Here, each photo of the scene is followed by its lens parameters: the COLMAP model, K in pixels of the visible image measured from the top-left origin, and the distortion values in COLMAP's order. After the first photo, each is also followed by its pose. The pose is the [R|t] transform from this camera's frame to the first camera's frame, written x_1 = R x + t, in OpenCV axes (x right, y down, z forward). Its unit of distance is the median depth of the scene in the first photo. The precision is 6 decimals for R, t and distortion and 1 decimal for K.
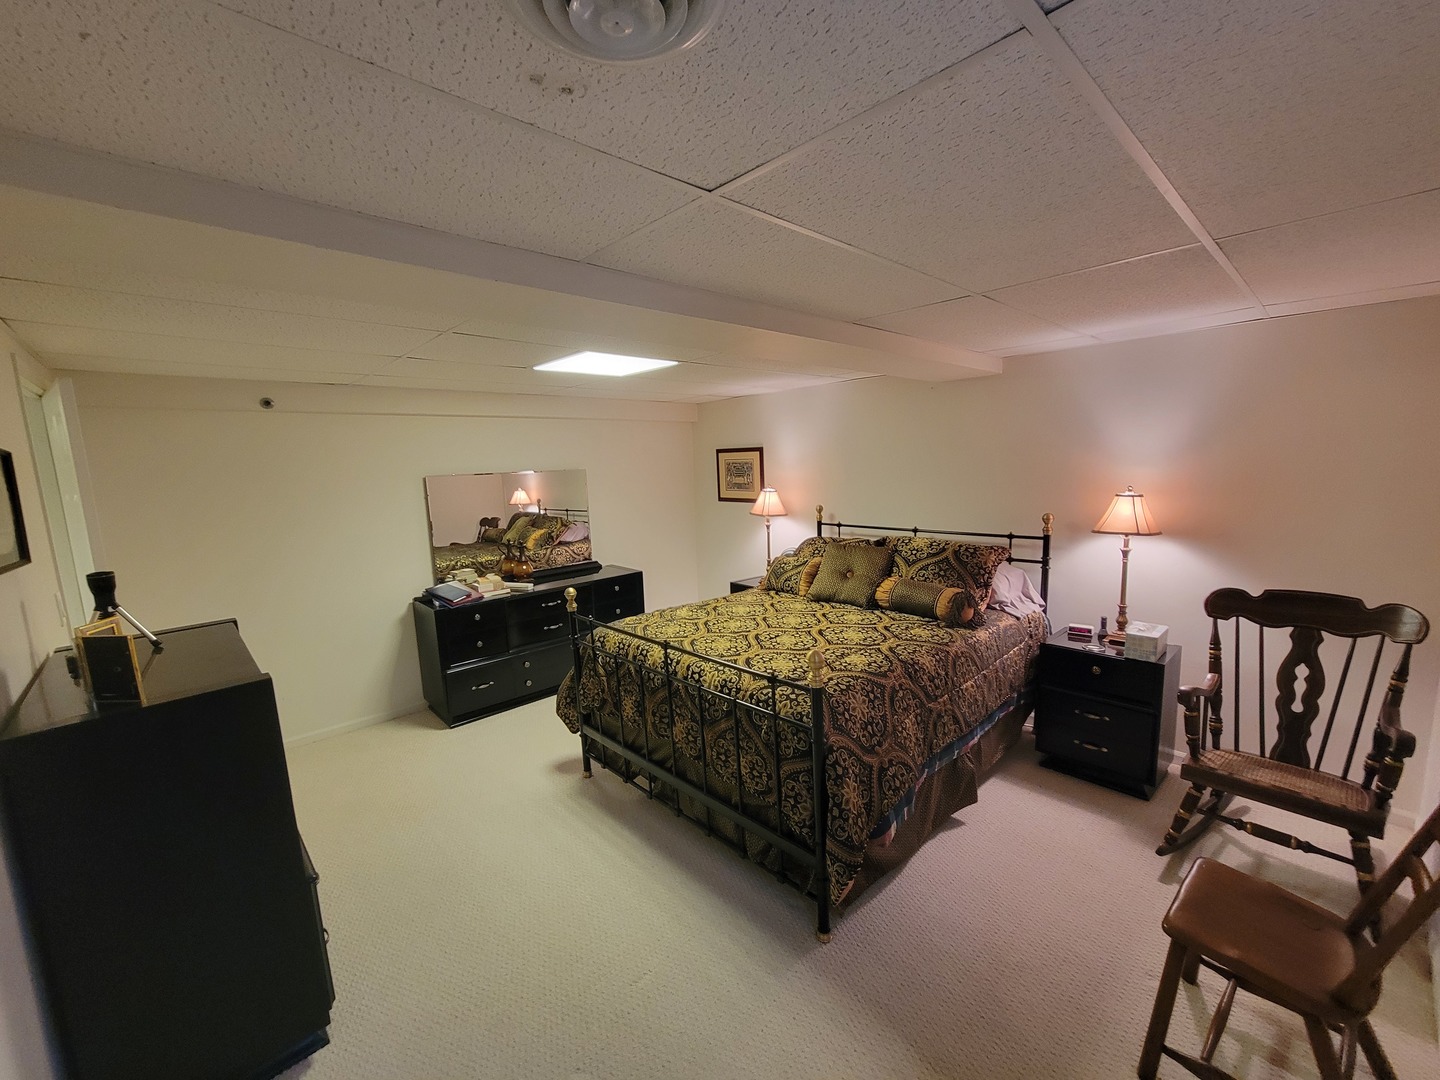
lens RADIAL K [[592.1, 0, 720.0], [0, 592.1, 540.0], [0, 0, 1]] dist [-0.000059, 0.000011]
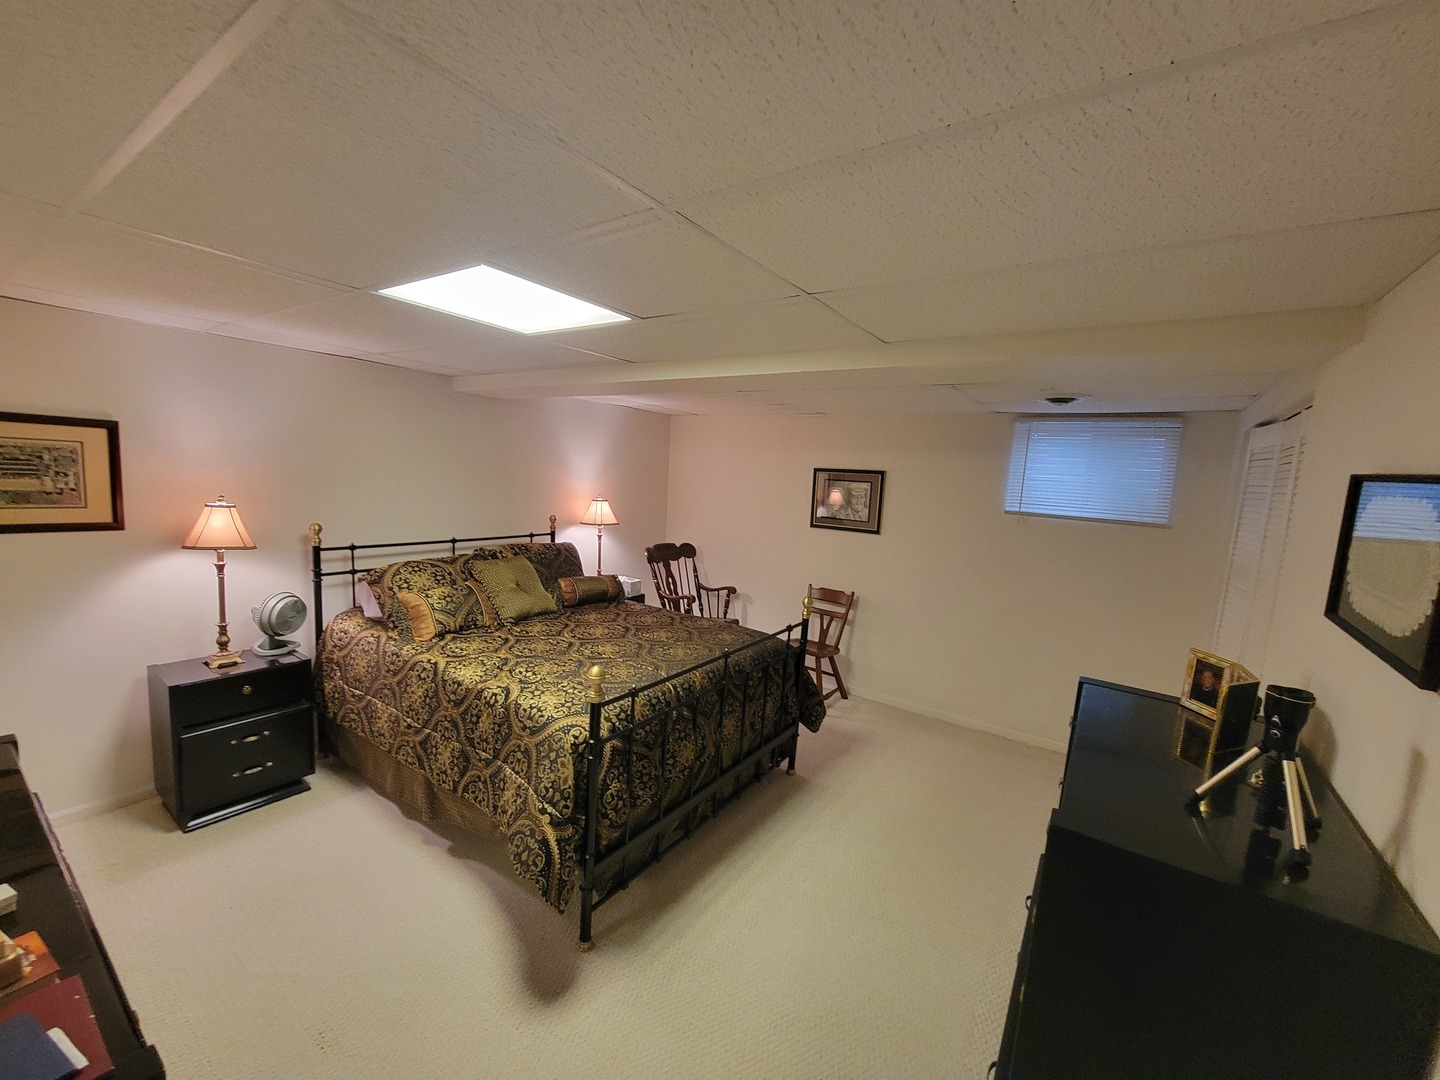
lens RADIAL K [[578.7, 0, 720.0], [0, 578.7, 540.0], [0, 0, 1]] dist [-0.001054, -0.000109]
pose [[-0.206478, -0.078457, 0.975301, -0.546595], [0.092846, 0.990711, 0.099352, -0.057785], [-0.974036, 0.111066, -0.197275, 0.615951]]
